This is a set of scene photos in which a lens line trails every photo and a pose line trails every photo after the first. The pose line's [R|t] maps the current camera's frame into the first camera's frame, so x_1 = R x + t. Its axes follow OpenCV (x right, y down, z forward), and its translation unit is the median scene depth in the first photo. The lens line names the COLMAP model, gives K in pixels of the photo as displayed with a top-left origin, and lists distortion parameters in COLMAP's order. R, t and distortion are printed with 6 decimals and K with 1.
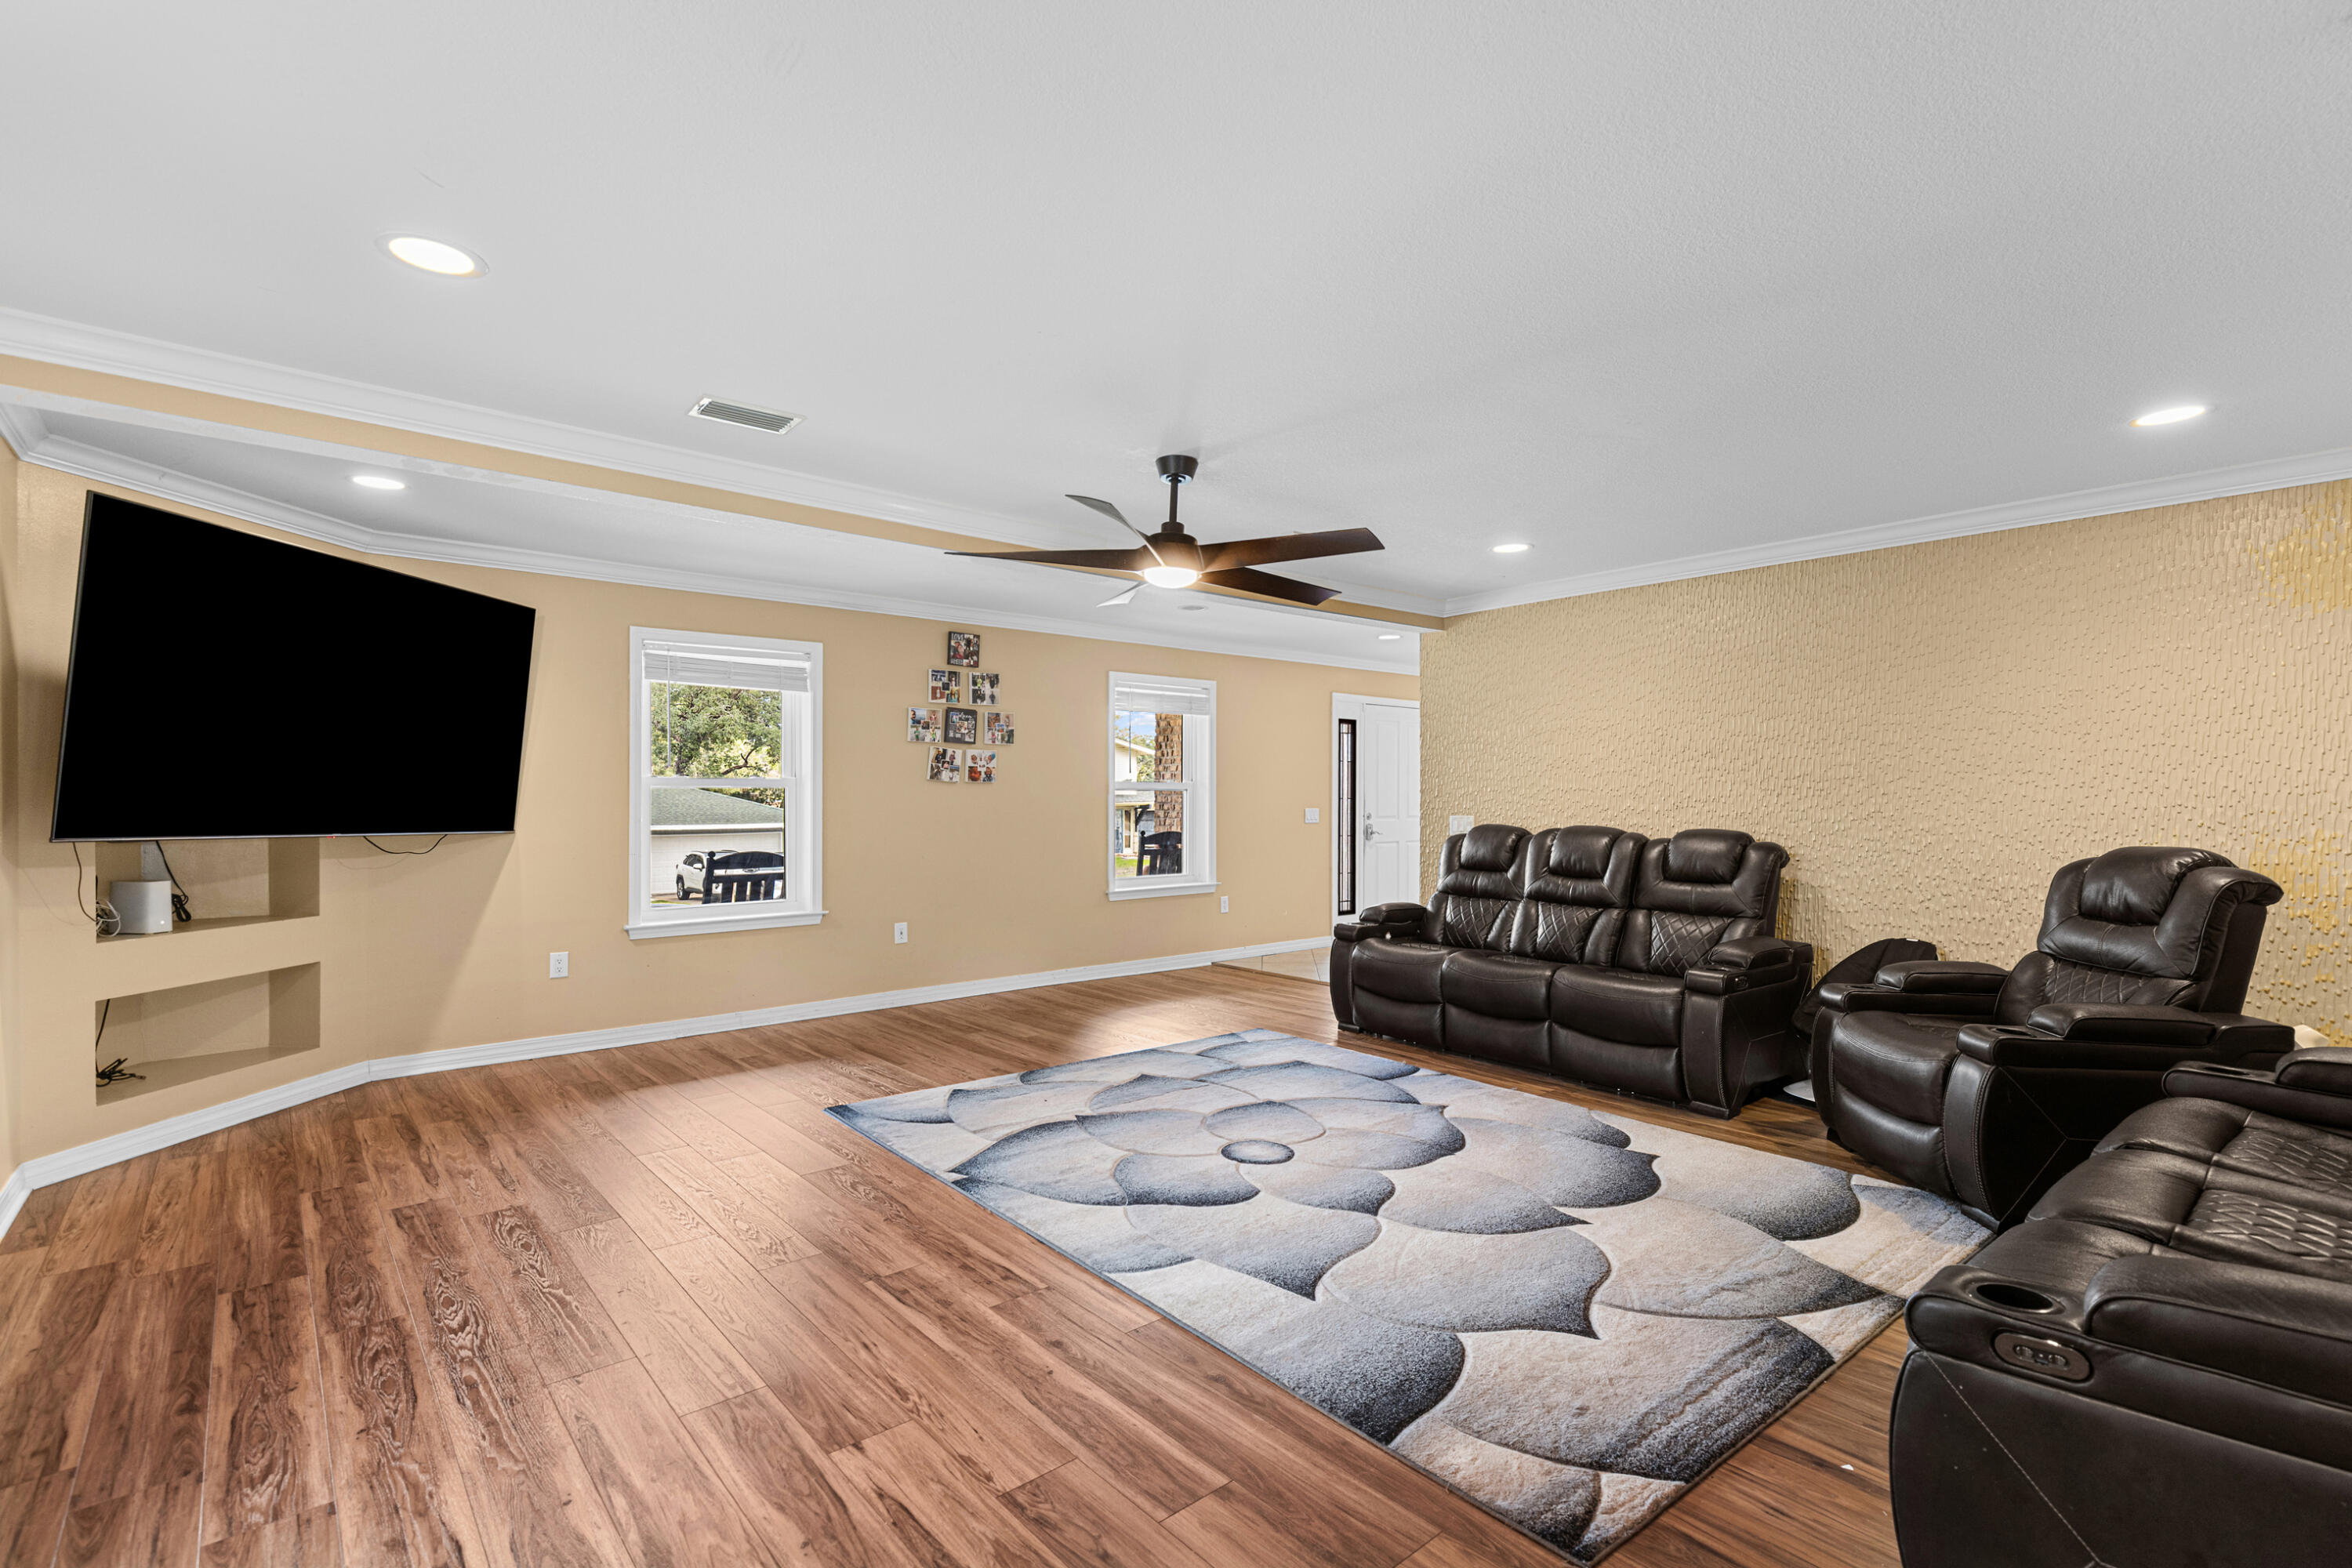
lens RADIAL K [[1085.4, 0, 1190.7], [0, 1085.4, 786.9], [0, 0, 1]] dist [0.005818, -0.000545]
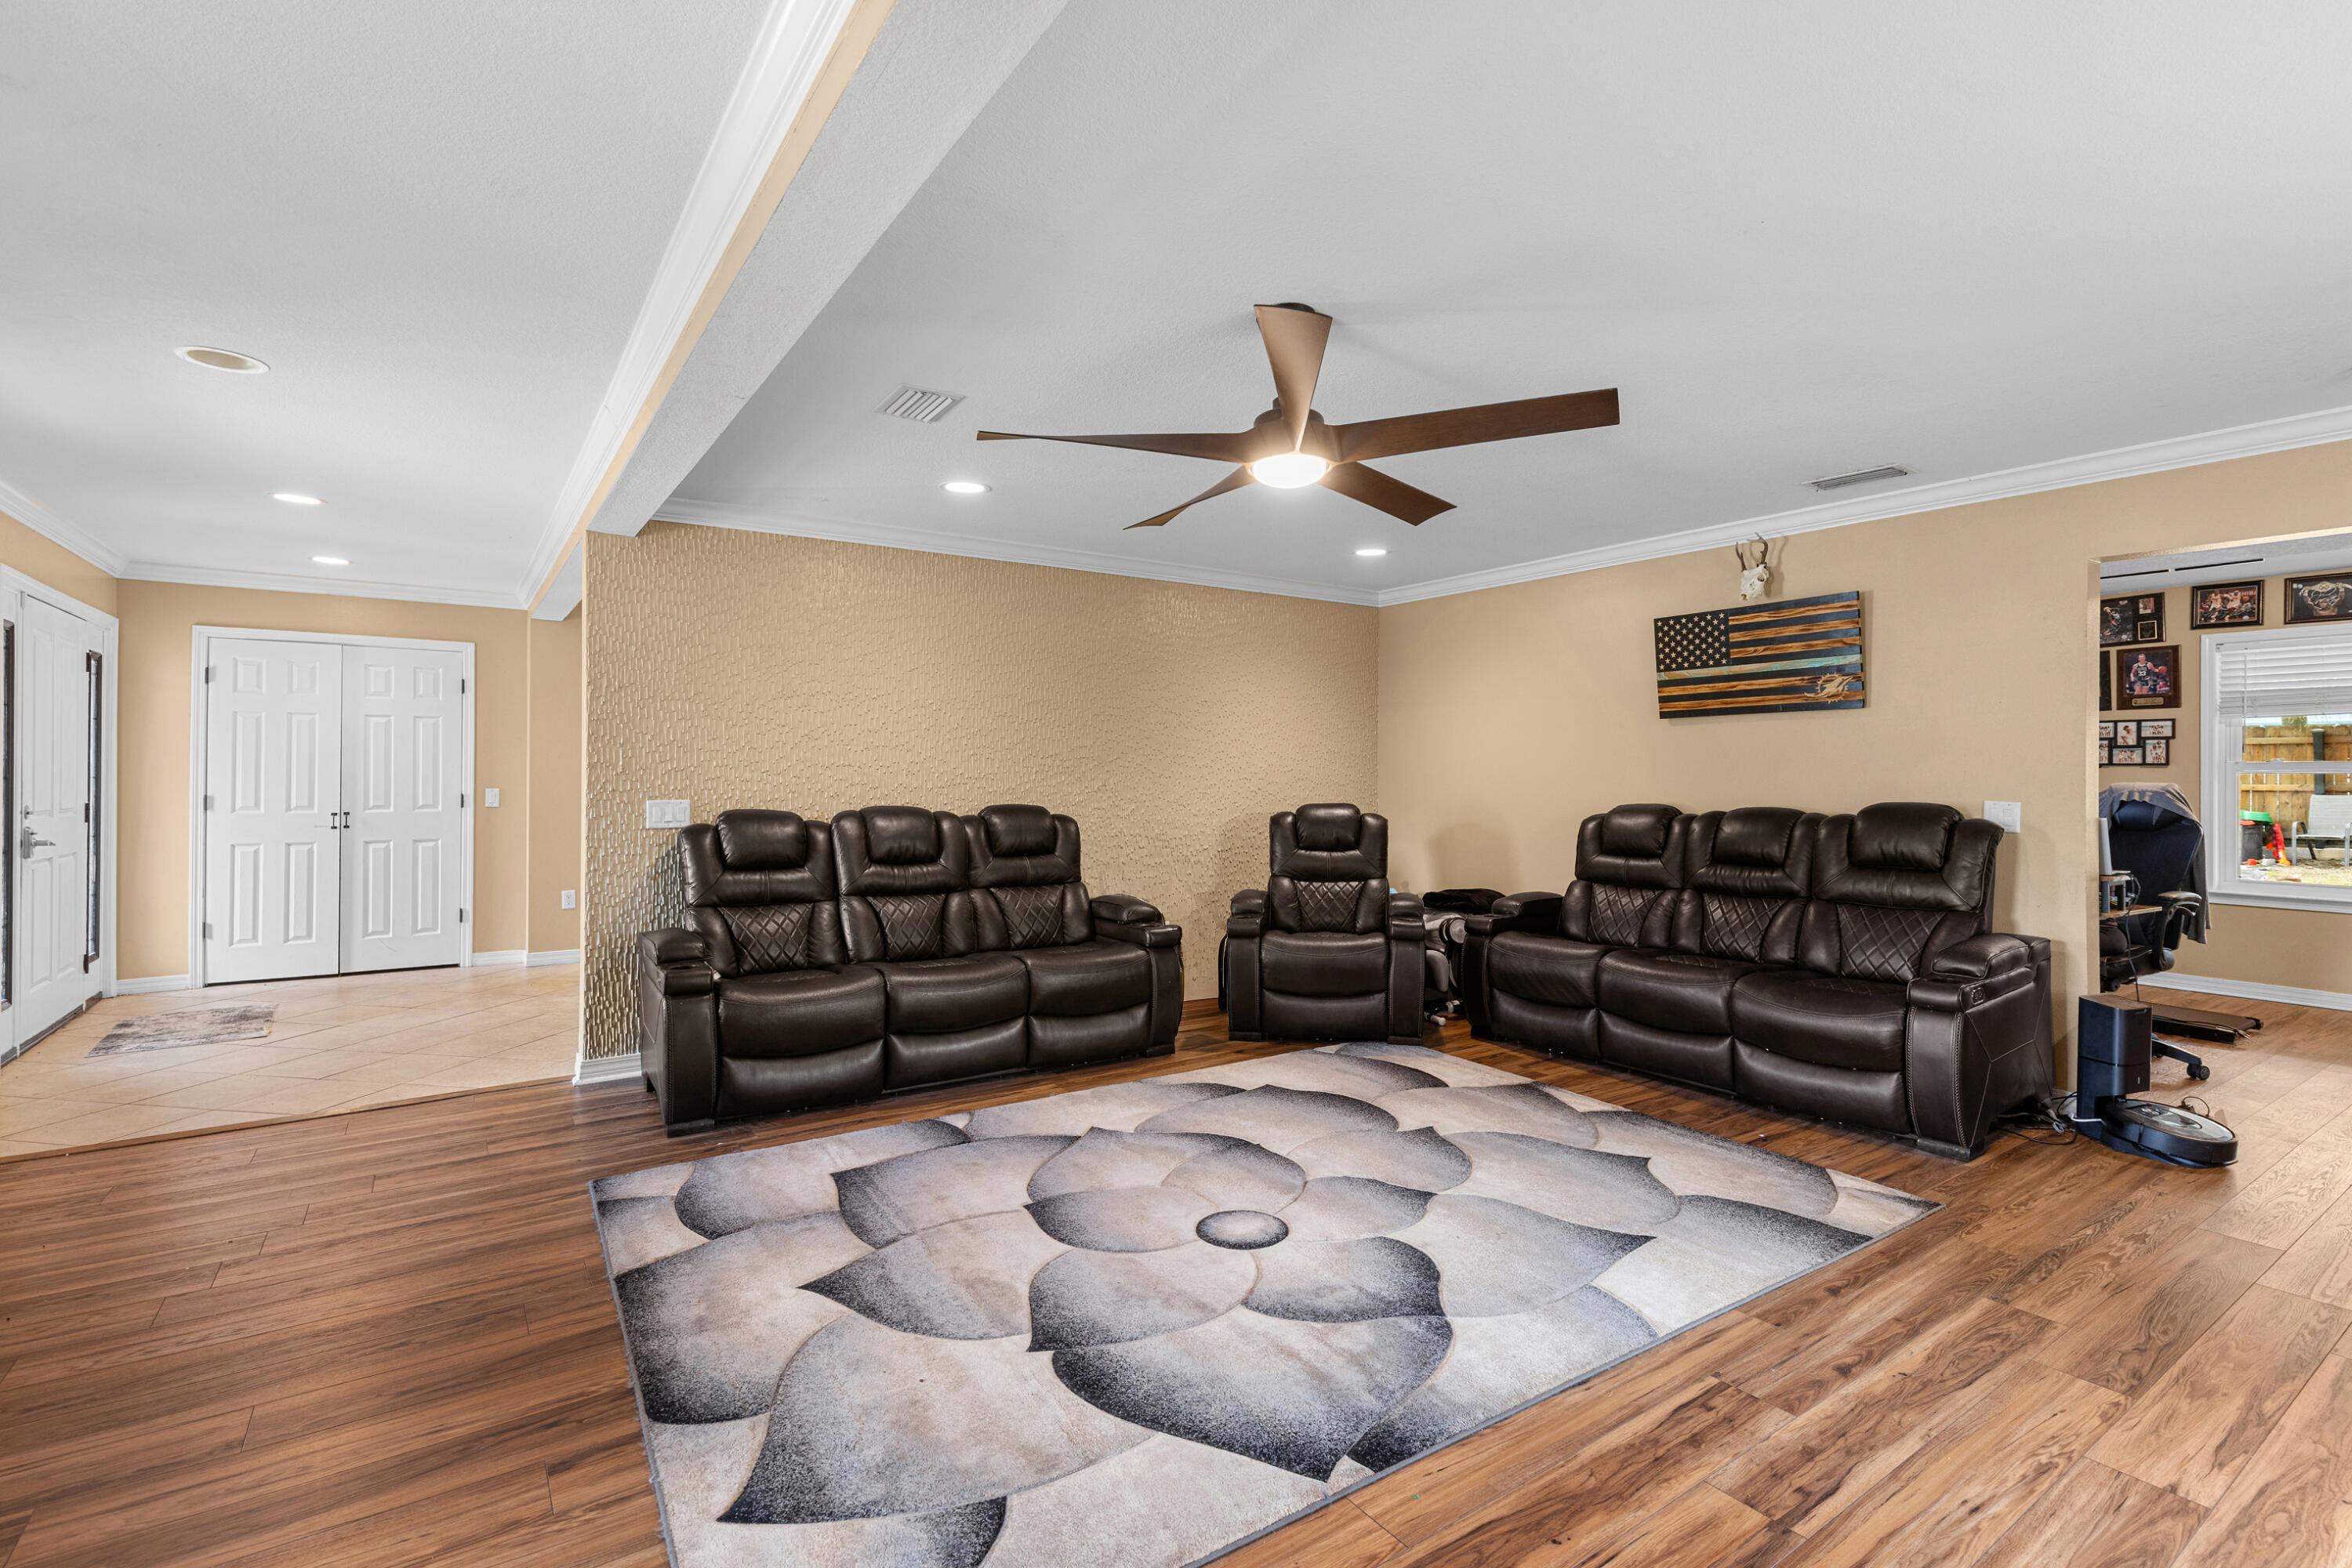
lens RADIAL K [[1085.4, 0, 1191.4], [0, 1085.4, 778.4], [0, 0, 1]] dist [0.005818, -0.000545]
pose [[0.102704, -0.005106, 0.994699, -0.717050], [-0.007169, 0.999957, 0.005873, 0.007707], [-0.994686, -0.007734, 0.102663, 0.956533]]
